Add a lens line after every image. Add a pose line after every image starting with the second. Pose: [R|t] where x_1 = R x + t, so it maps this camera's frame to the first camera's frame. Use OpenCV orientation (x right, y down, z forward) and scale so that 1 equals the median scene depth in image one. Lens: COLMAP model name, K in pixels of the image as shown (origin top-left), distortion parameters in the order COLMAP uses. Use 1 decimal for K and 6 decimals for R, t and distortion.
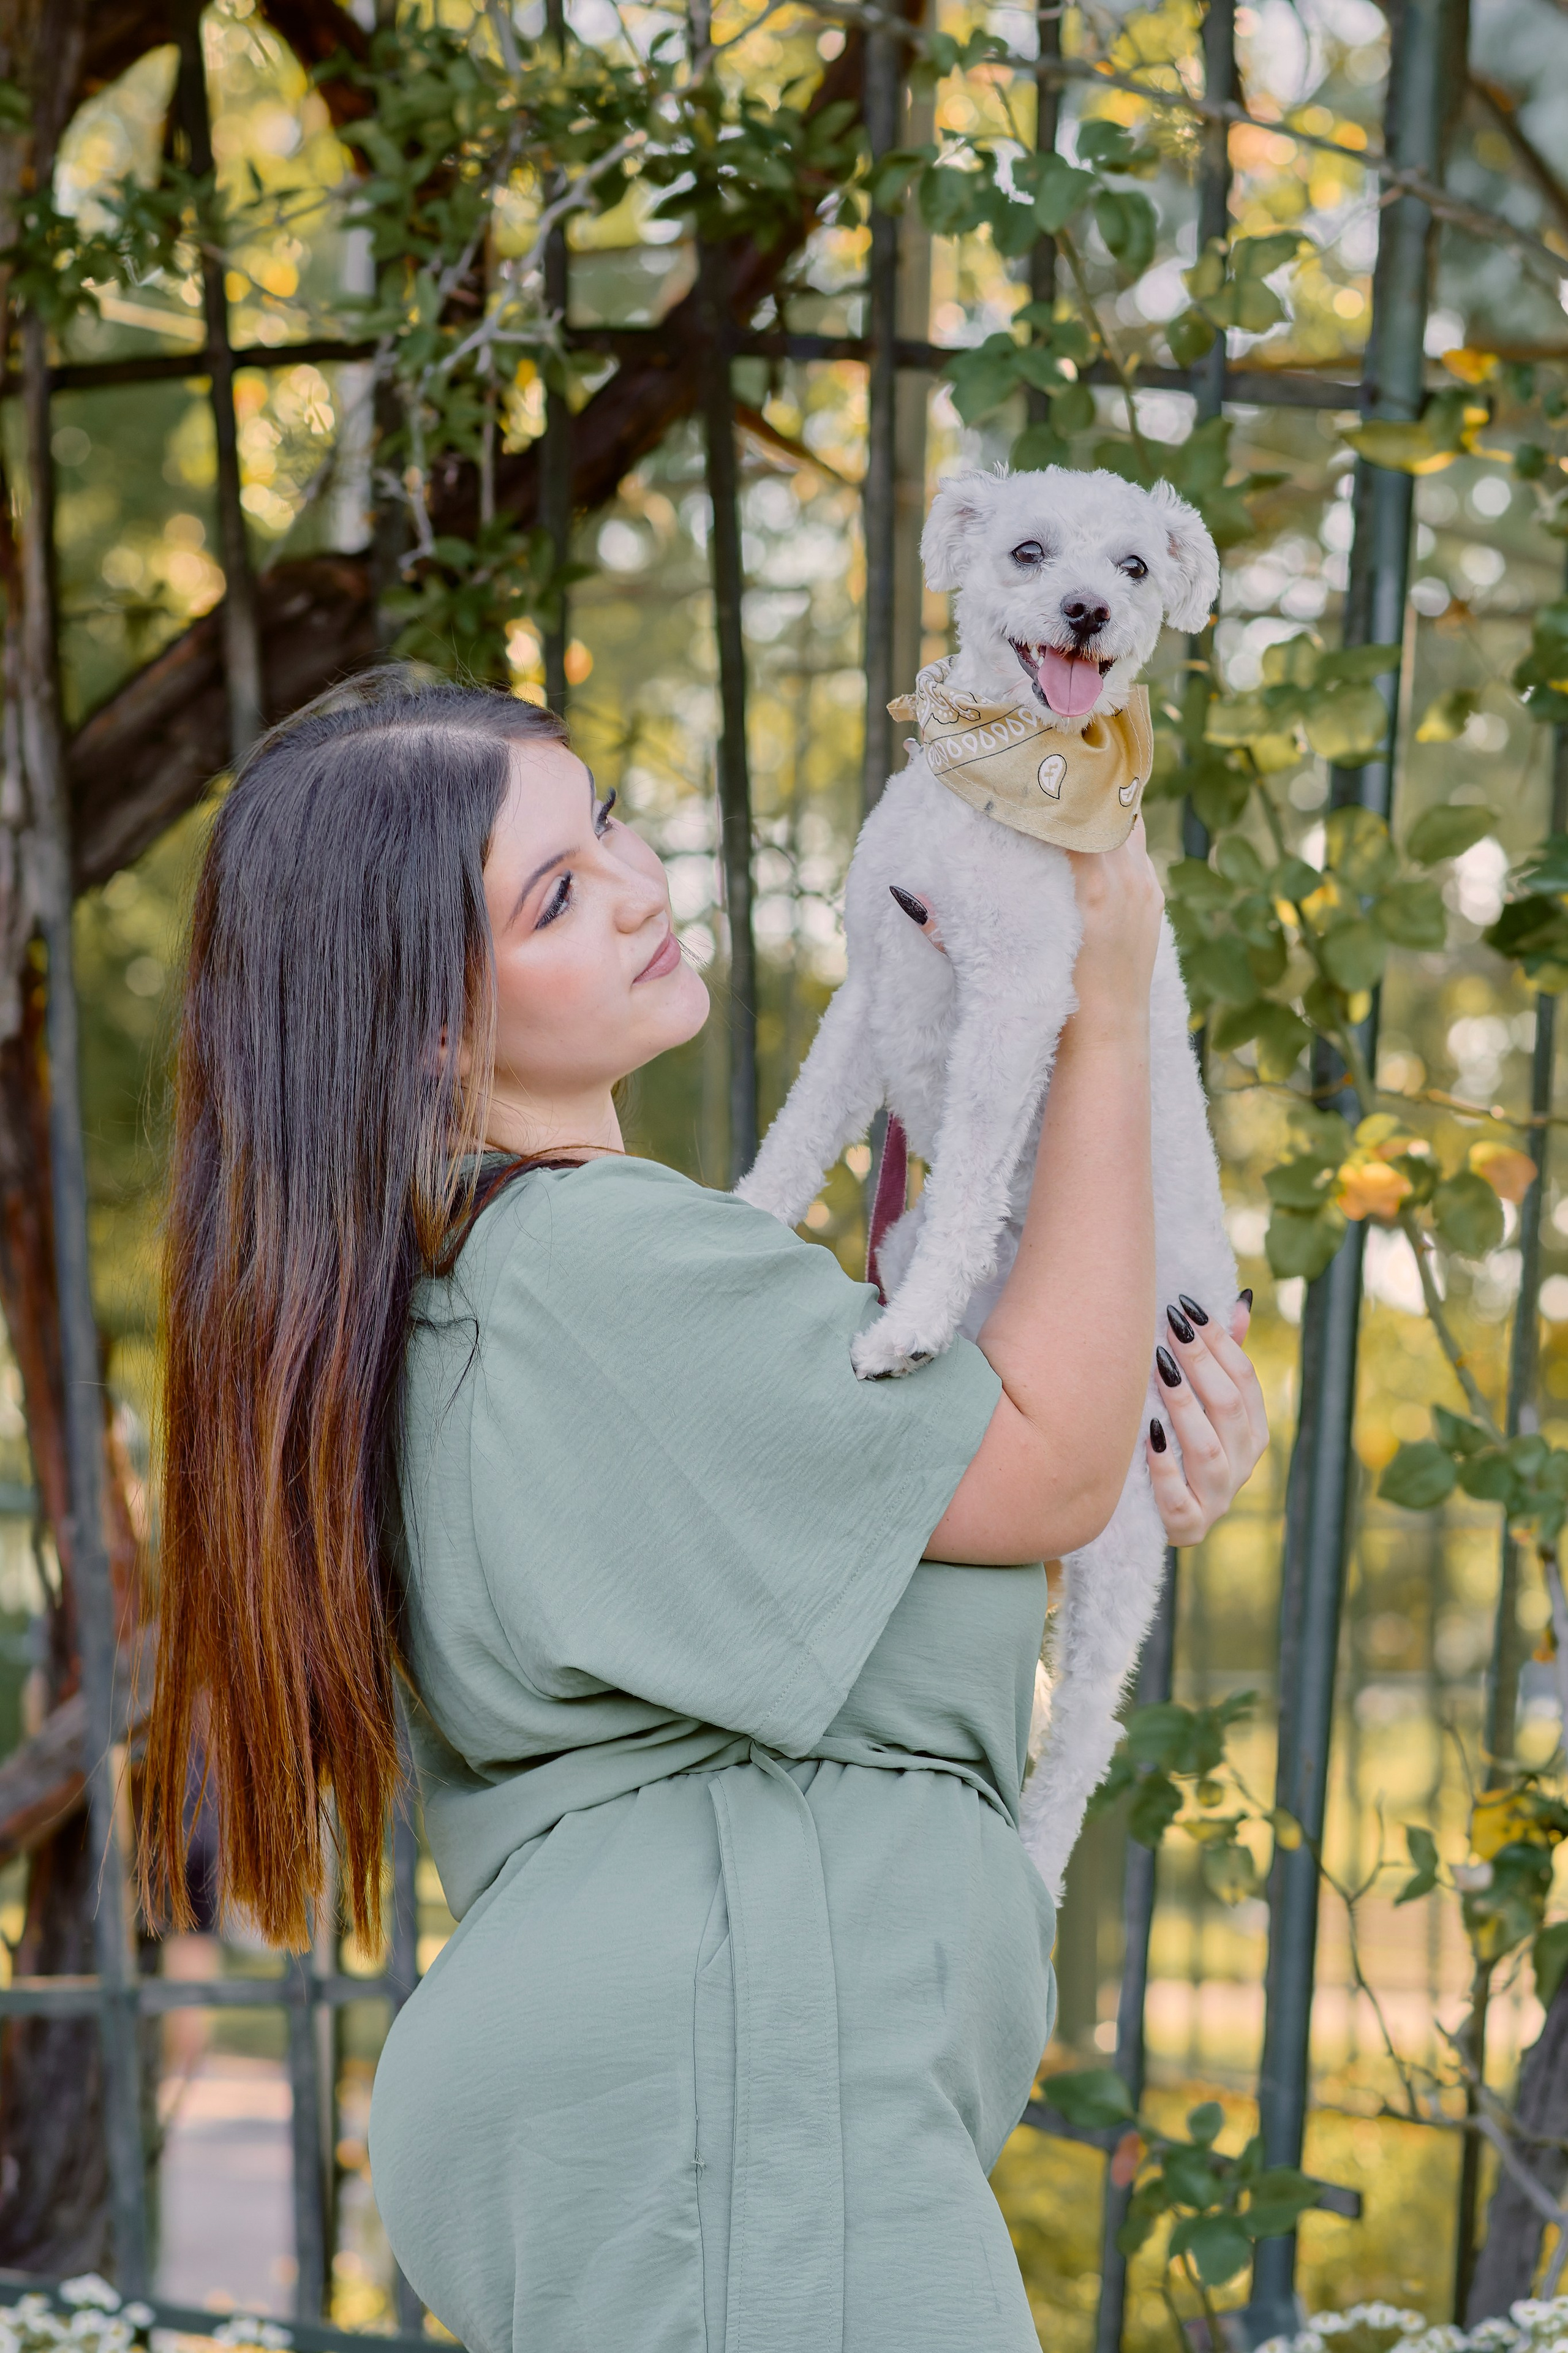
lens RADIAL K [[8376.8, 0, 899.3], [0, 8376.8, 1425.9], [0, 0, 1]] dist [0.022771, -3.857090]
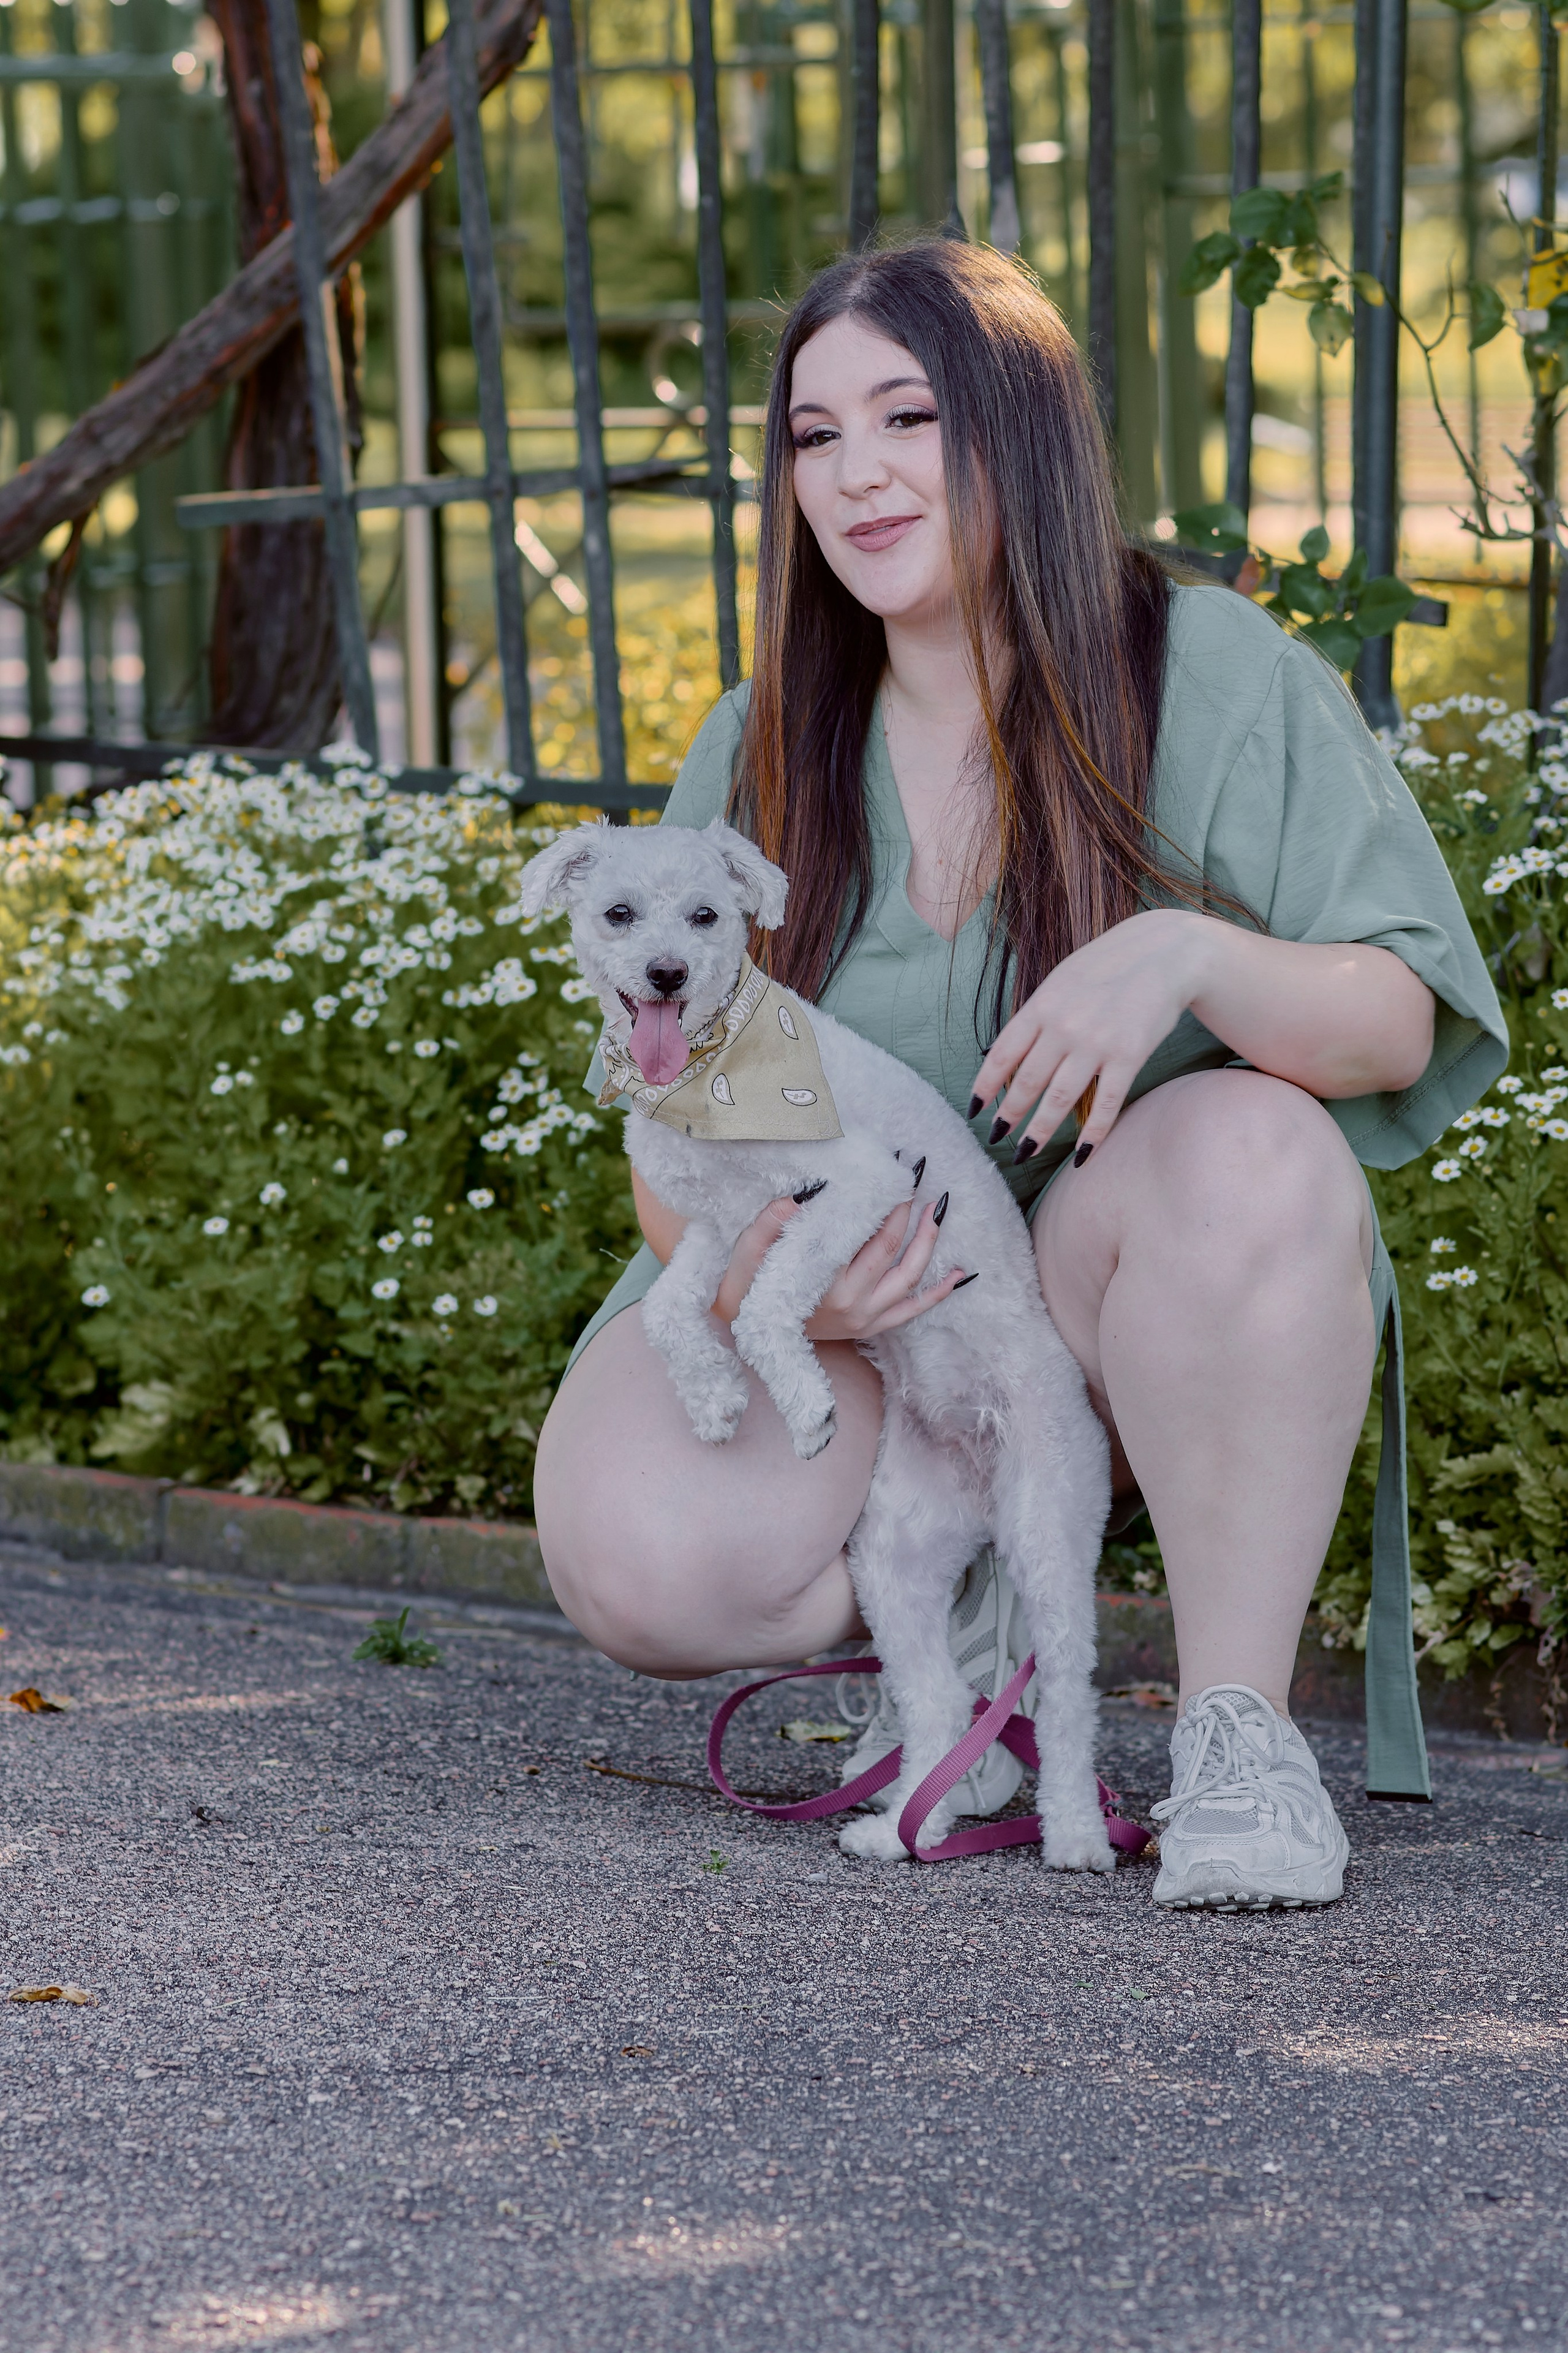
lens RADIAL K [[8228.8, 0, 784.0], [0, 8228.8, 1176.5], [0, 0, 1]] dist [-0.116723, 0.728571]
pose [[0.998415, -0.051527, -0.022637, -0.015738], [0.054305, 0.987631, 0.147094, -0.002658], [0.014778, -0.148090, 0.988863, -0.148462]]
